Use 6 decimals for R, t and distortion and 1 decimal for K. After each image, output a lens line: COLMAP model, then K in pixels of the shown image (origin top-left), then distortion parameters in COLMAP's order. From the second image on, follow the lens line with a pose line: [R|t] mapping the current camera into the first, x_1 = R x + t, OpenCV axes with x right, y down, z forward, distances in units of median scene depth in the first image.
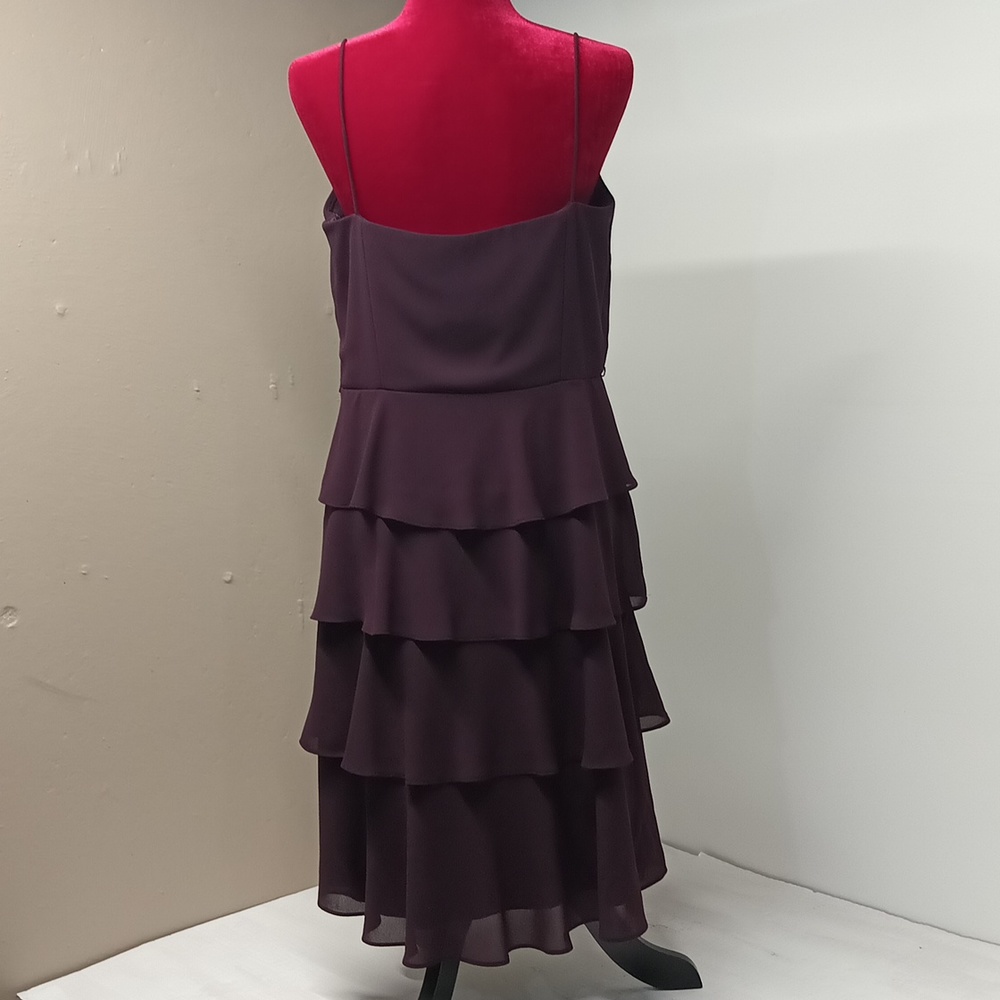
lens RADIAL K [[1932.4, 0, 498.0], [0, 1932.4, 490.2], [0, 0, 1]] dist [0.077308, 0.000000]
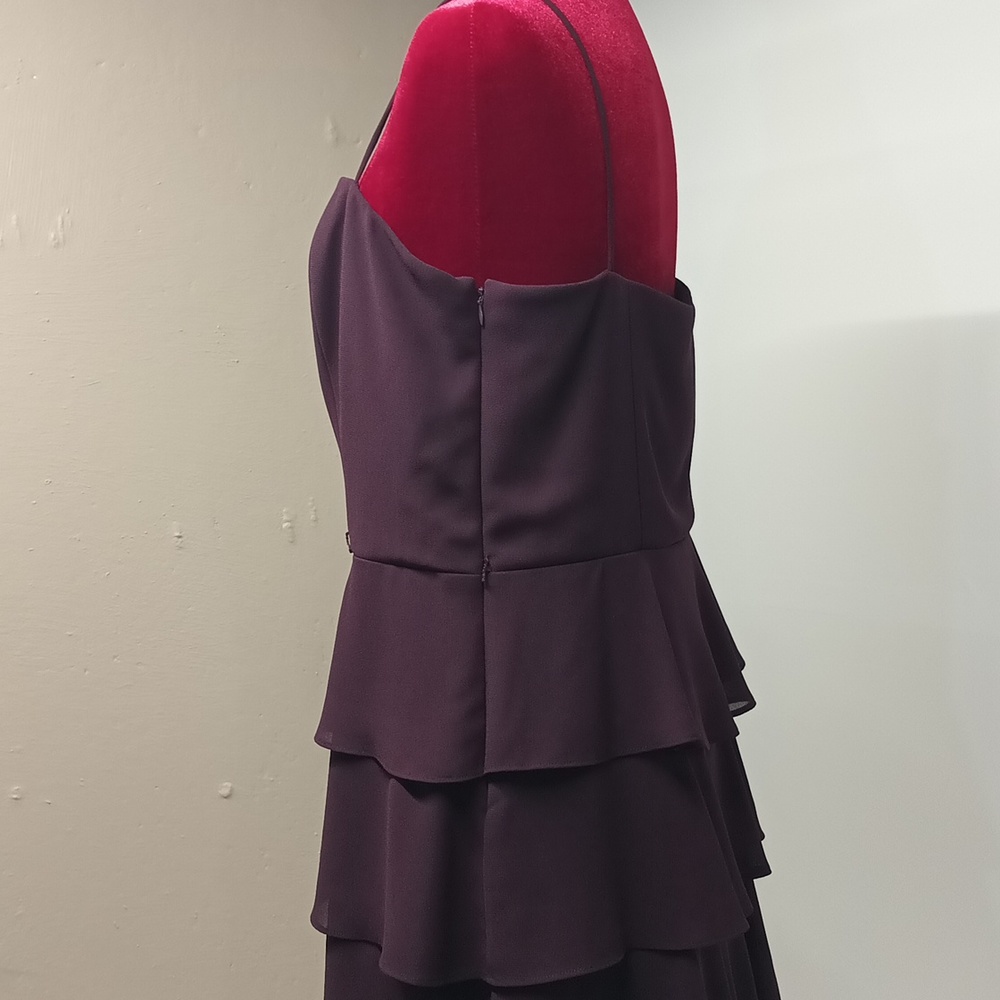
lens RADIAL K [[1932.4, 0, 505.6], [0, 1932.4, 502.6], [0, 0, 1]] dist [0.077308, 0.000000]
pose [[0.995837, -0.021387, -0.088603, 0.032568], [0.019194, 0.999490, -0.025536, -0.042710], [0.089104, 0.023729, 0.995740, 0.279662]]
